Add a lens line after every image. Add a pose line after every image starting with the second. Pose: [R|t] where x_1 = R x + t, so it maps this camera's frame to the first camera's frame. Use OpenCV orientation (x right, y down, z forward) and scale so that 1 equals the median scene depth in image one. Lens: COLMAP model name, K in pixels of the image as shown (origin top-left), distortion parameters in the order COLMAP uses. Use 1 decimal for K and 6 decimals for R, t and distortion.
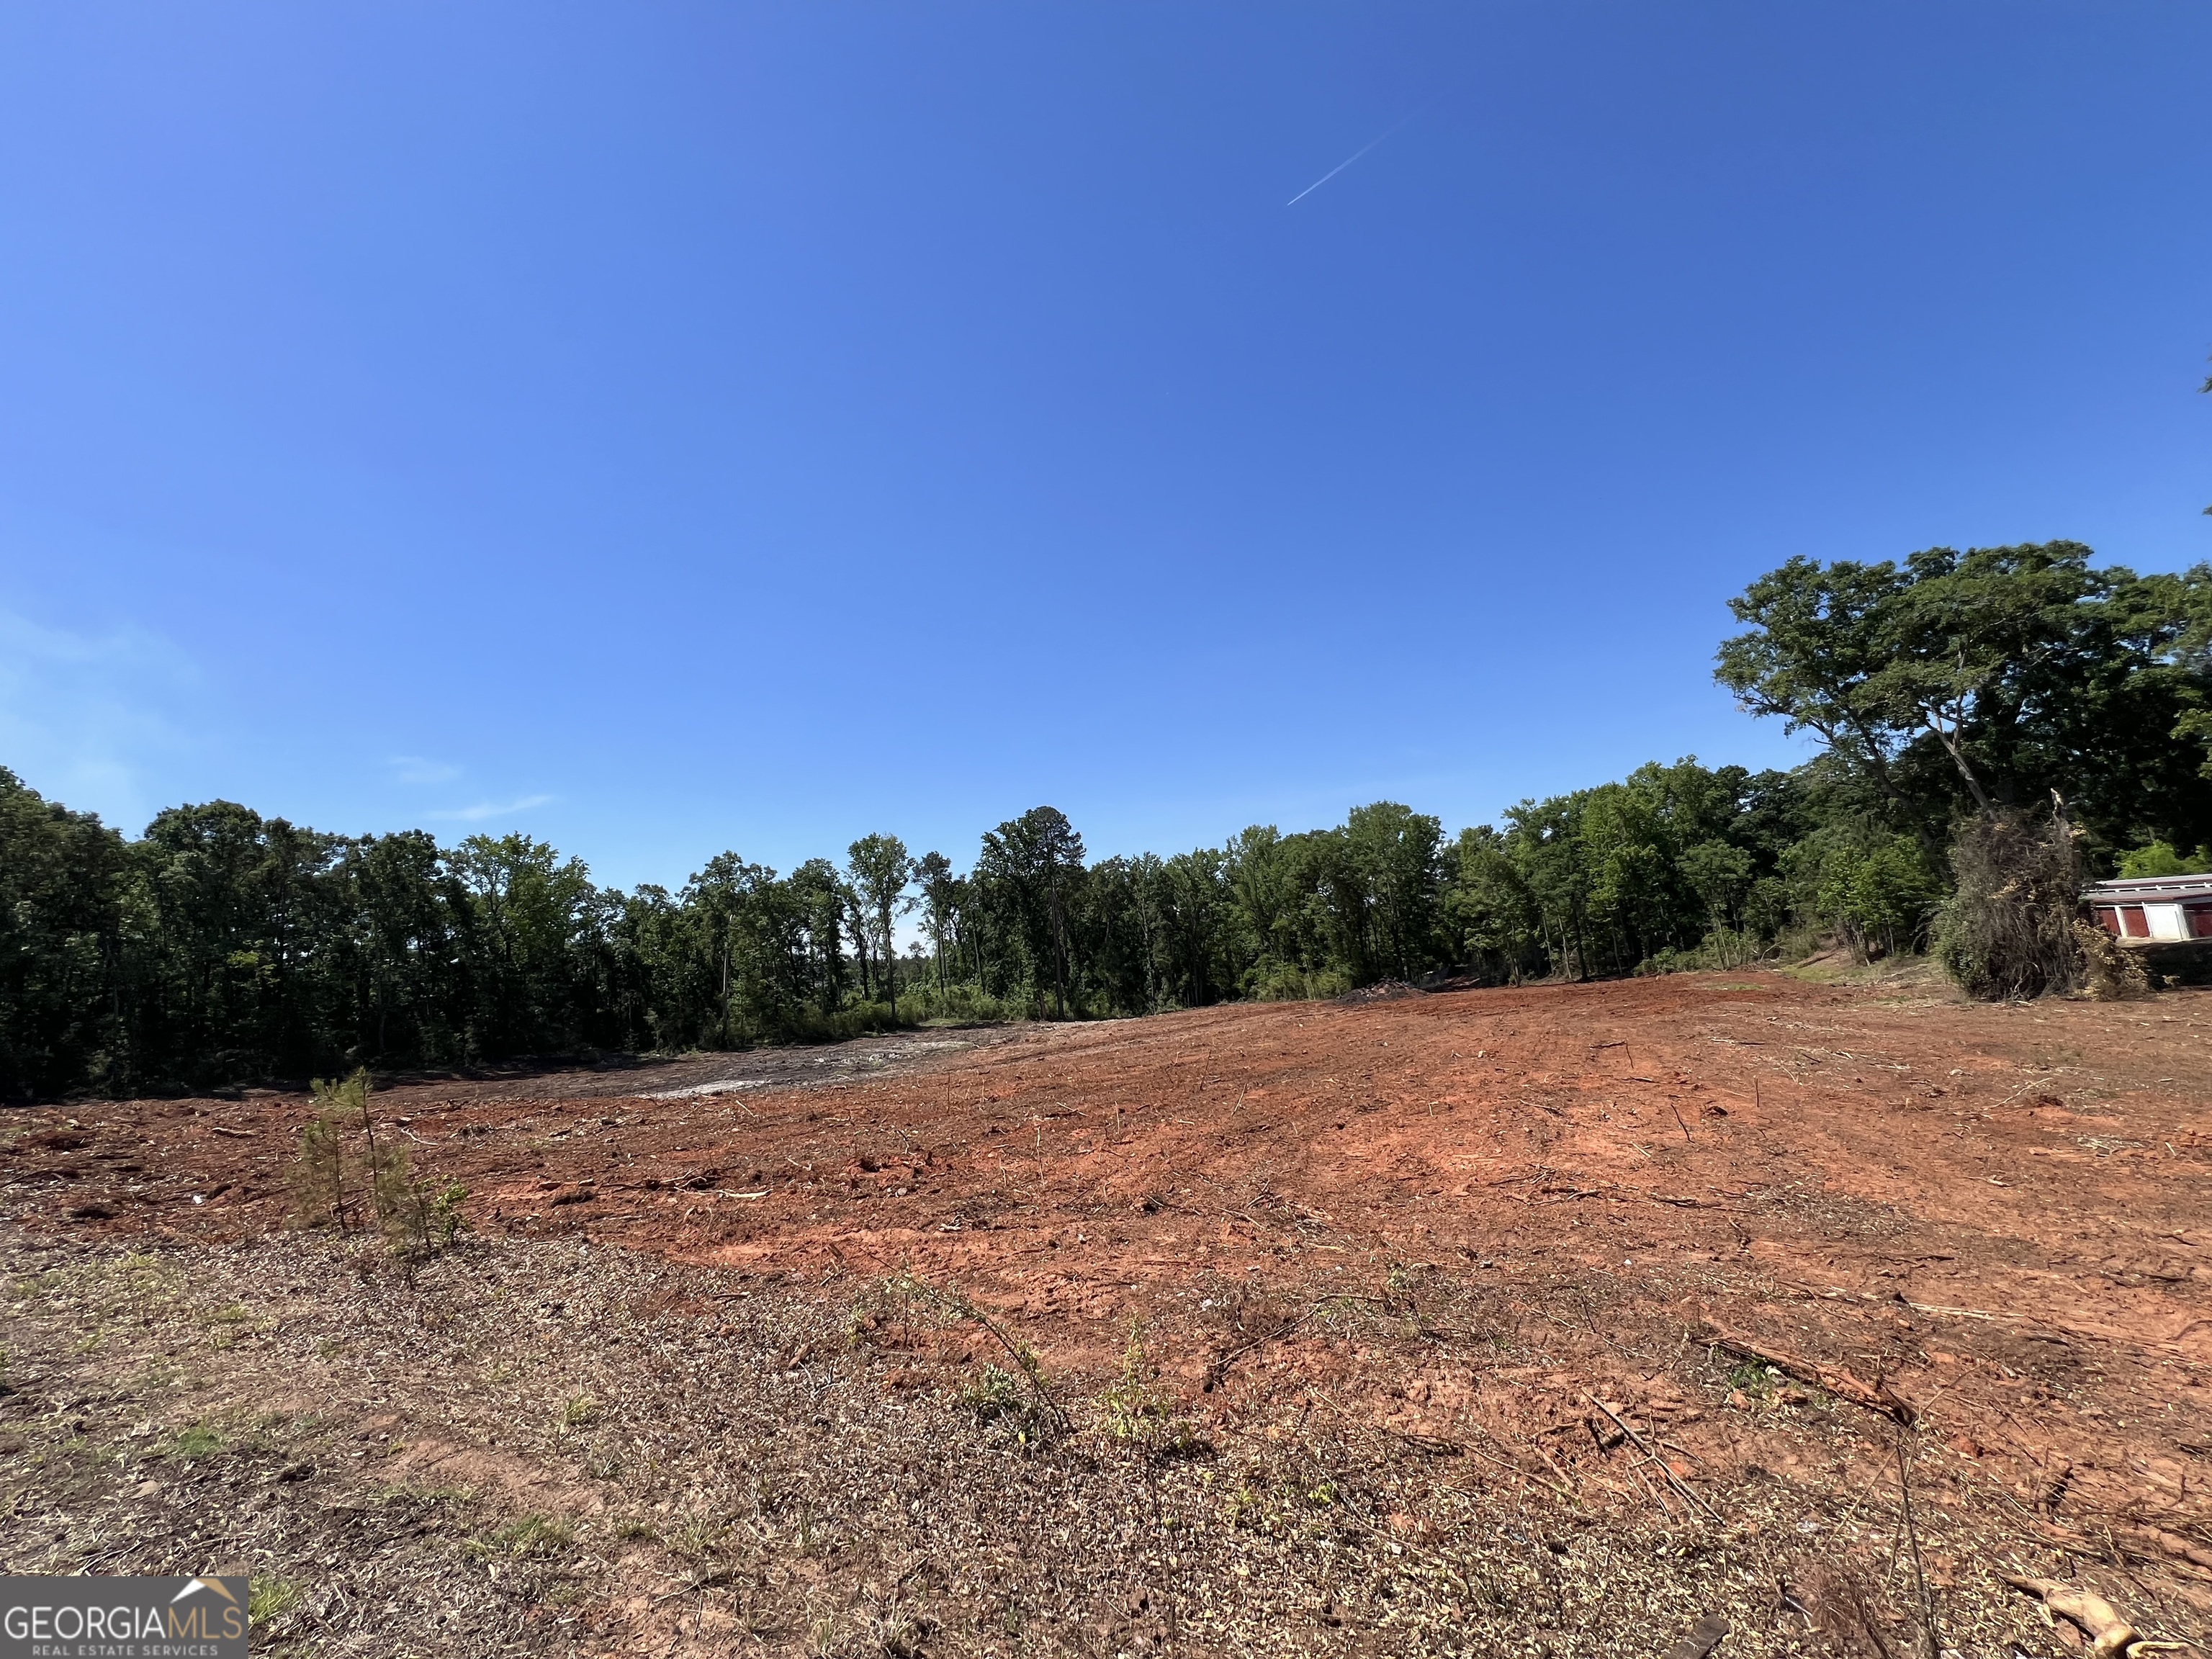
lens RADIAL K [[893.8, 0, 1102.9], [0, 893.8, 833.5], [0, 0, 1]] dist [0.002254, 0.000177]
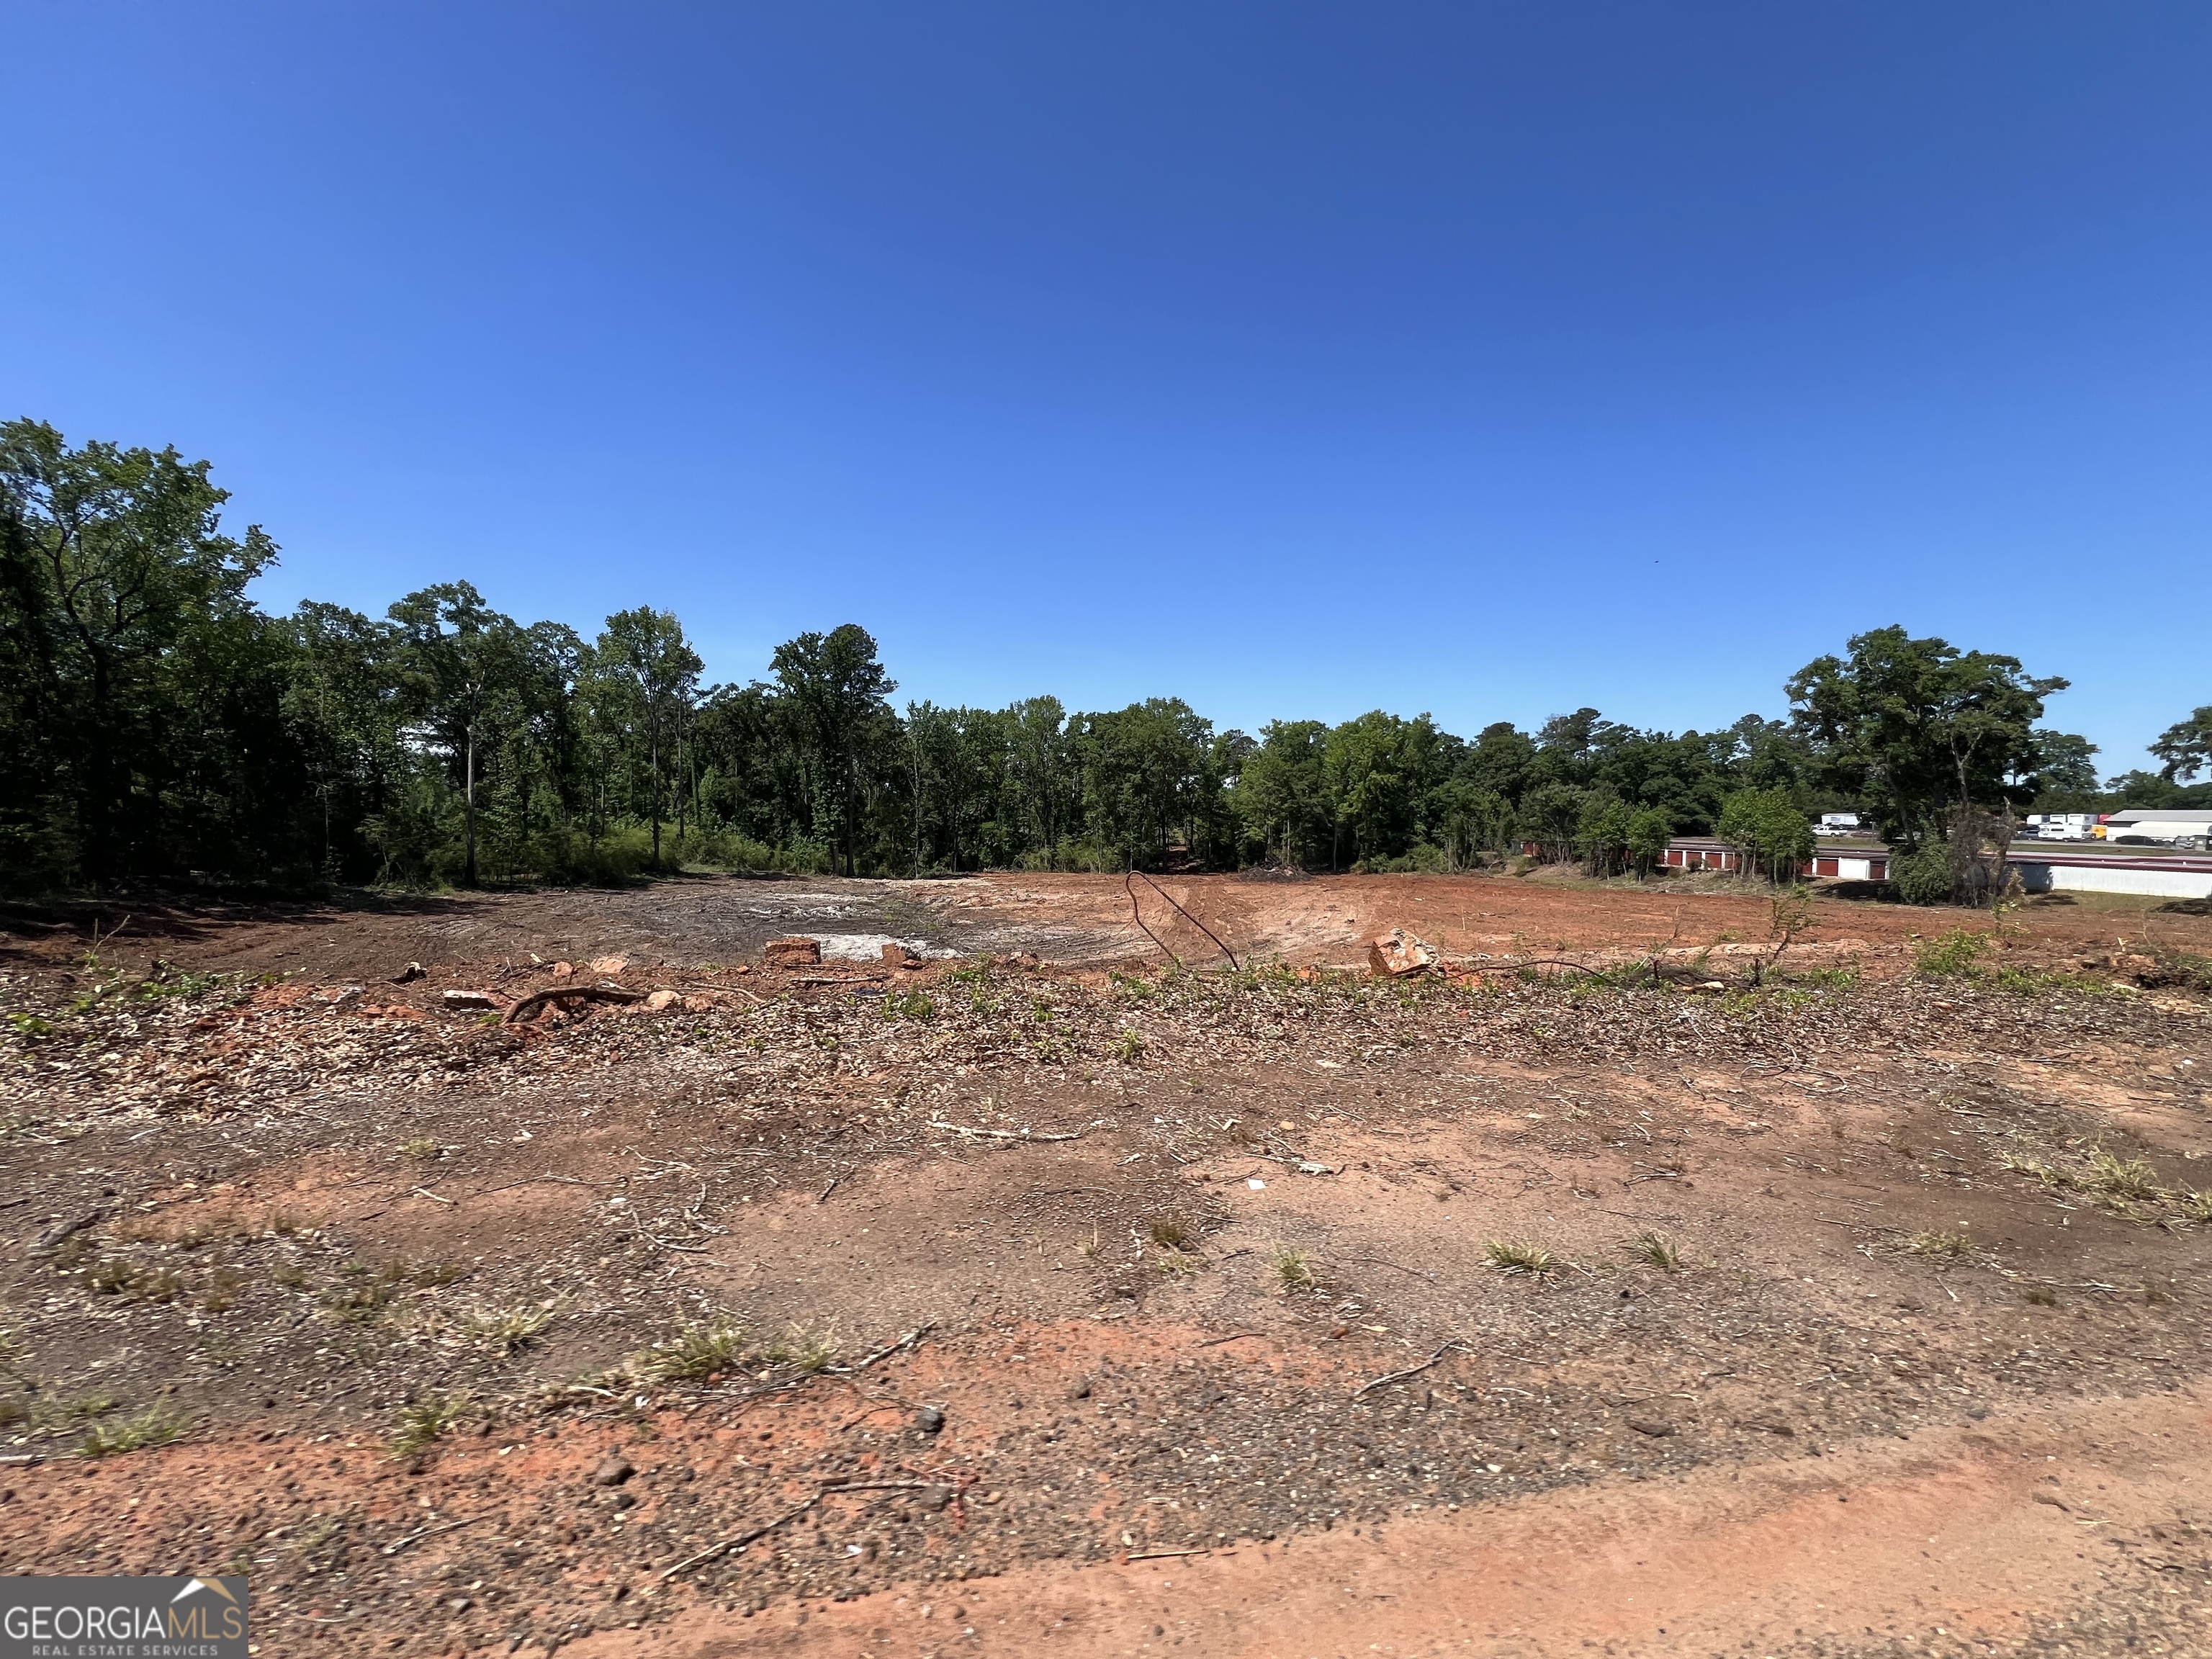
lens RADIAL K [[893.8, 0, 1102.9], [0, 893.8, 833.5], [0, 0, 1]] dist [0.002254, 0.000177]
pose [[0.789031, 0.095876, 0.606826, -3.699620], [-0.178899, 0.980798, 0.077653, 0.546888], [-0.587729, -0.169831, 0.791032, 1.706539]]
